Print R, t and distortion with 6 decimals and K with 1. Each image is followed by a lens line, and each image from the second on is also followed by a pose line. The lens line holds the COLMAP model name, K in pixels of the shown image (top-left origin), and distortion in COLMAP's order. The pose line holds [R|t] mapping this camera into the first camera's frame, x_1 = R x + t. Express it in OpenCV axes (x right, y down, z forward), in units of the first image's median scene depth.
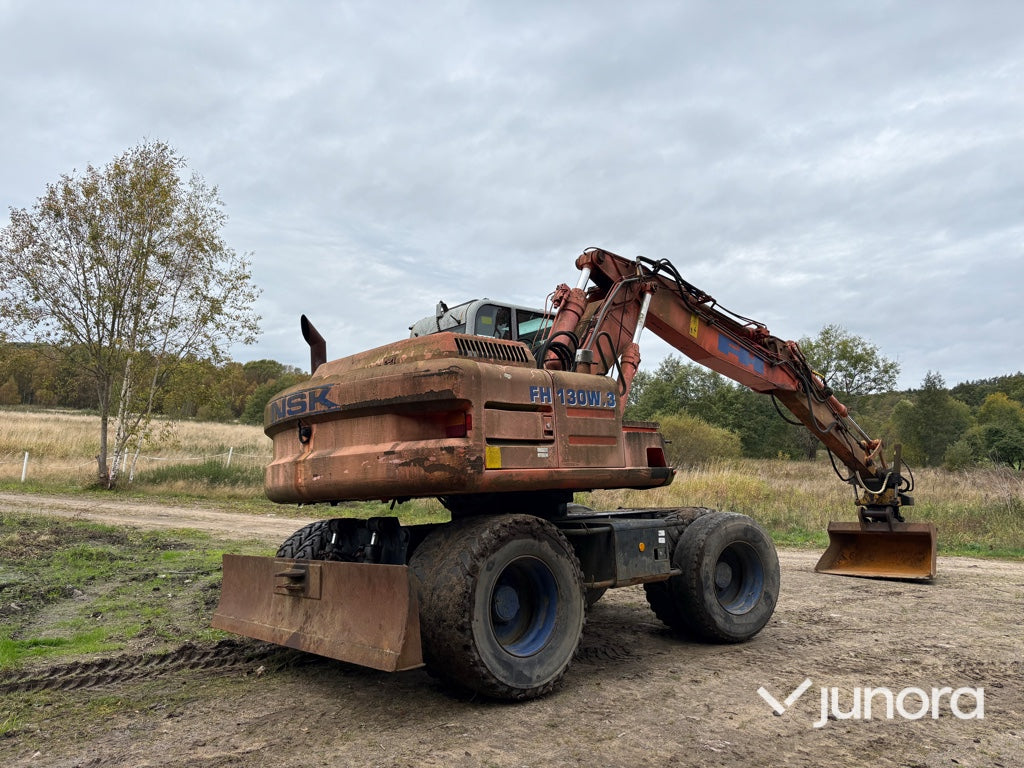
lens RADIAL K [[764.5, 0, 512.0], [0, 764.5, 384.0], [0, 0, 1]] dist [0.062894, -0.071253]
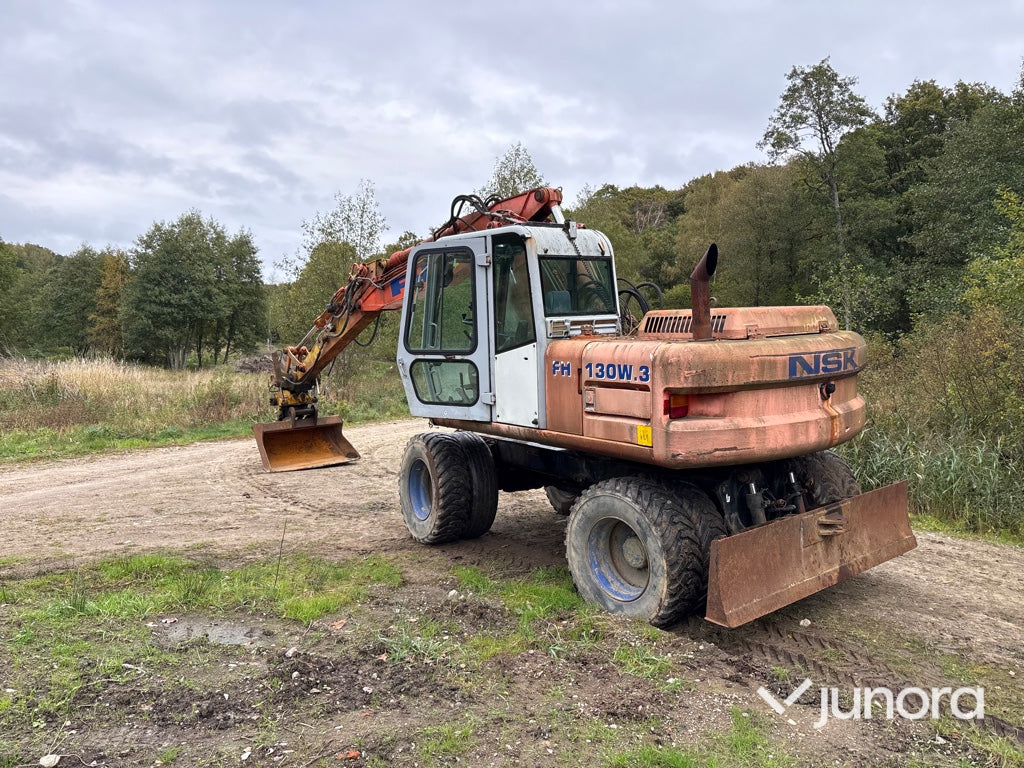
lens RADIAL K [[764.5, 0, 512.0], [0, 764.5, 384.0], [0, 0, 1]] dist [0.062894, -0.071253]
pose [[0.045686, -0.054664, 0.997459, -1.134968], [-0.122096, 0.990710, 0.059886, 0.038685], [-0.991466, -0.124521, 0.038587, 1.171750]]
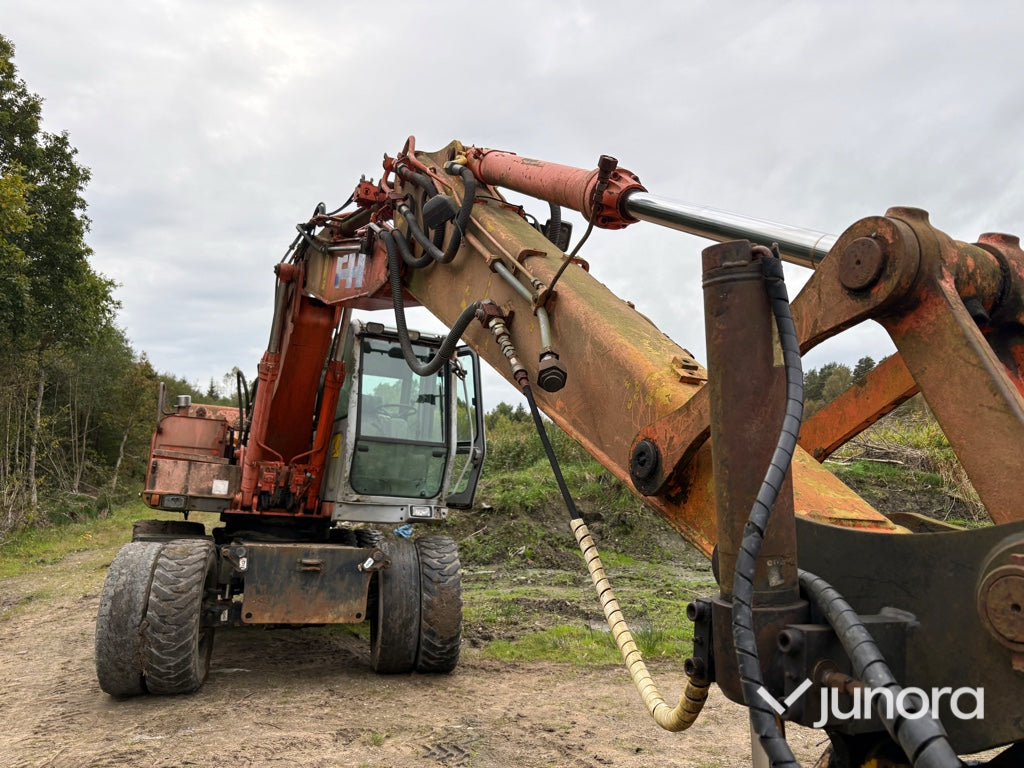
lens RADIAL K [[774.8, 0, 513.5], [0, 774.8, 378.5], [0, 0, 1]] dist [0.032210, -0.035242]
pose [[-0.318391, -0.136824, -0.938033, 1.050131], [0.094602, 0.980003, -0.175056, 0.188275], [0.943227, -0.144477, -0.299080, 1.780335]]
